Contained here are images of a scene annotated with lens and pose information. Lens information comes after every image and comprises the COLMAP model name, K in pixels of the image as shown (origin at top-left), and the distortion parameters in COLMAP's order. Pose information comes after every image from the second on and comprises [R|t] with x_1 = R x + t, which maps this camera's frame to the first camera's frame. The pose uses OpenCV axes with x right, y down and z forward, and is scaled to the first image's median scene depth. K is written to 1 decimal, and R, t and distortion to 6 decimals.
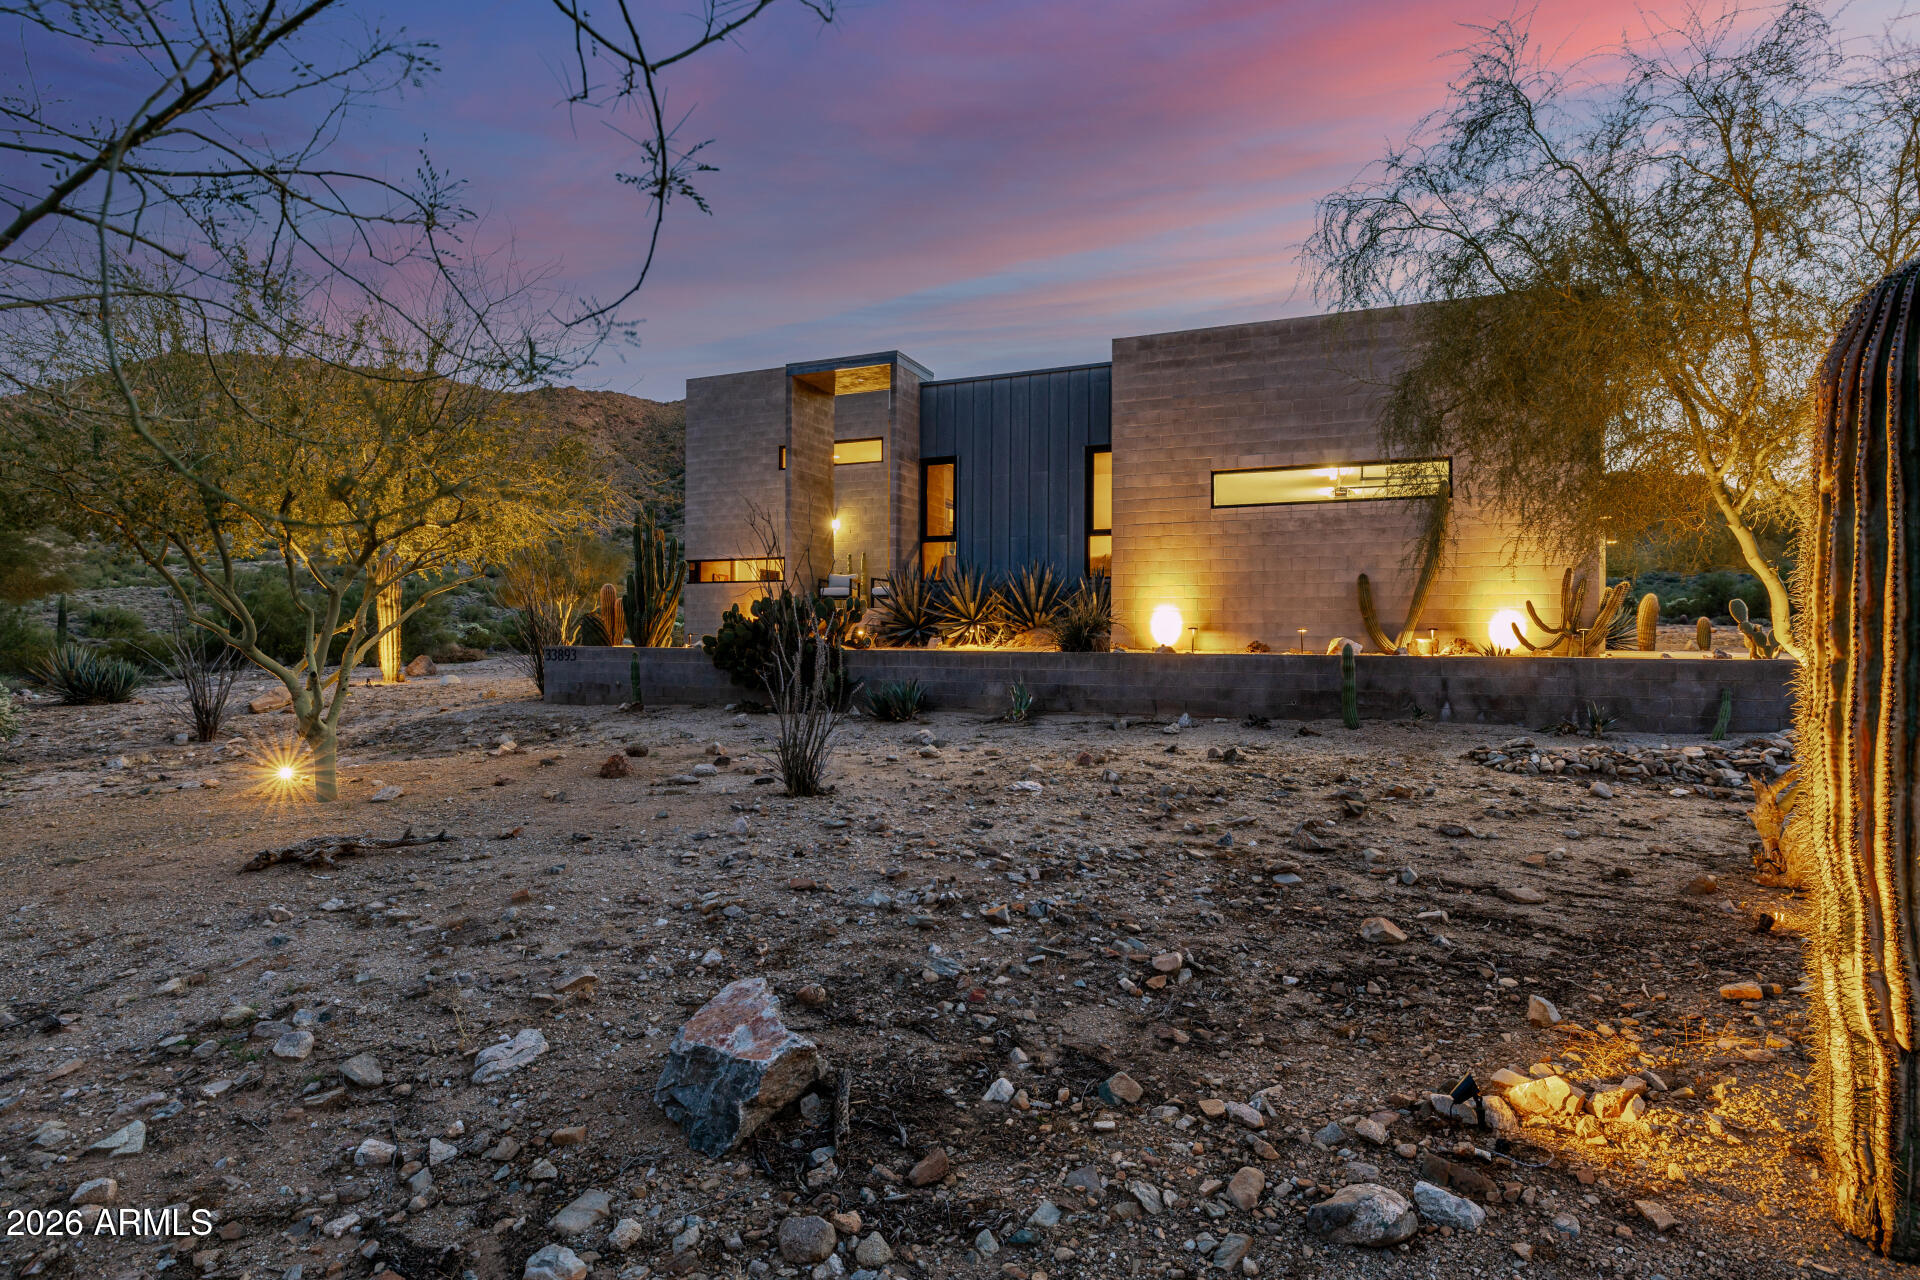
lens RADIAL K [[994.5, 0, 960.1], [0, 994.5, 646.2], [0, 0, 1]] dist [0.000169, 0.000007]
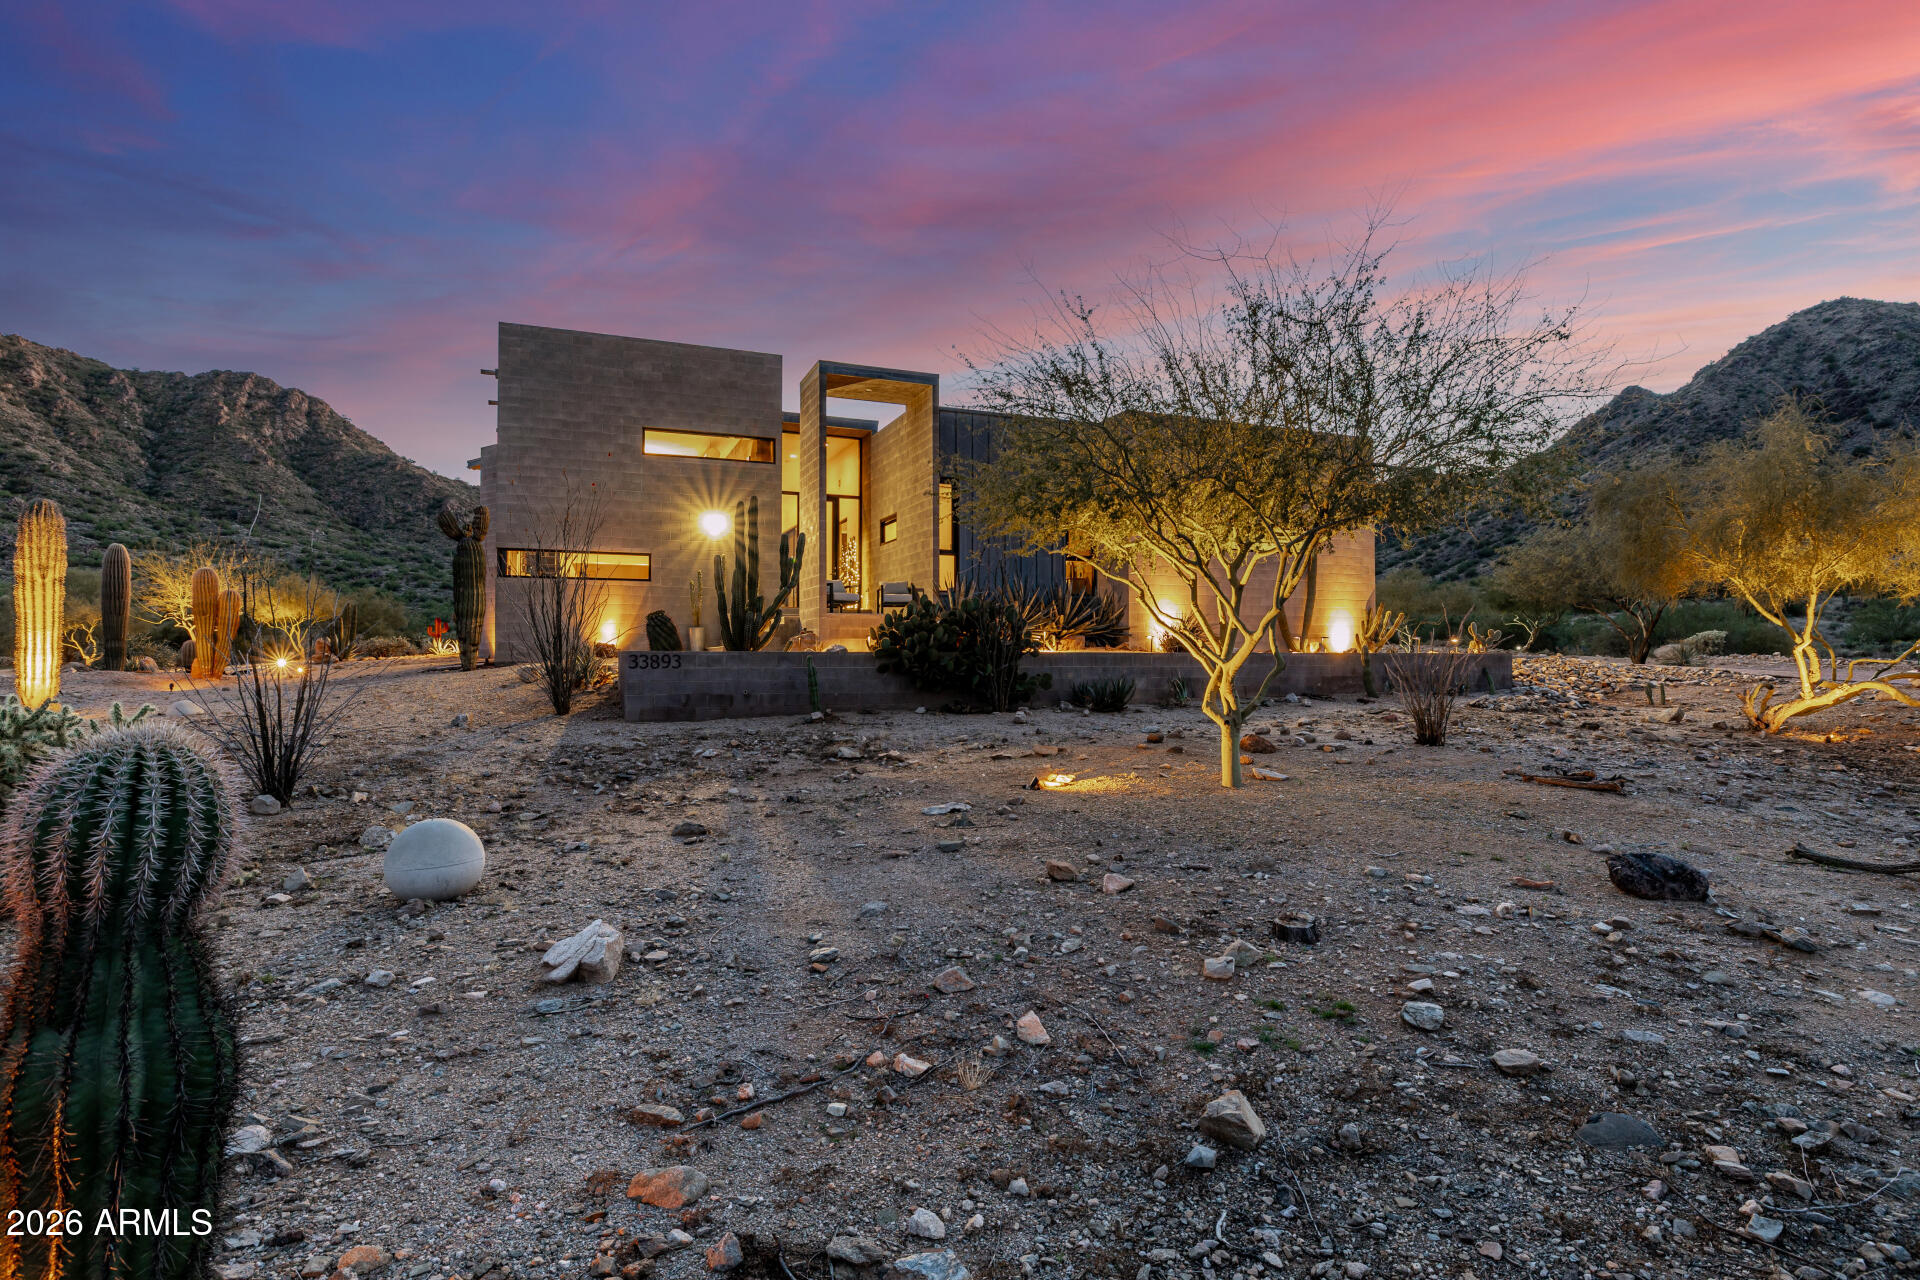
lens RADIAL K [[994.5, 0, 960.3], [0, 994.5, 638.7], [0, 0, 1]] dist [0.000169, 0.000007]
pose [[0.666823, -0.002514, 0.745212, -0.935160], [0.003903, 0.999992, -0.000119, -0.013076], [-0.745206, 0.002988, 0.666828, 0.284967]]
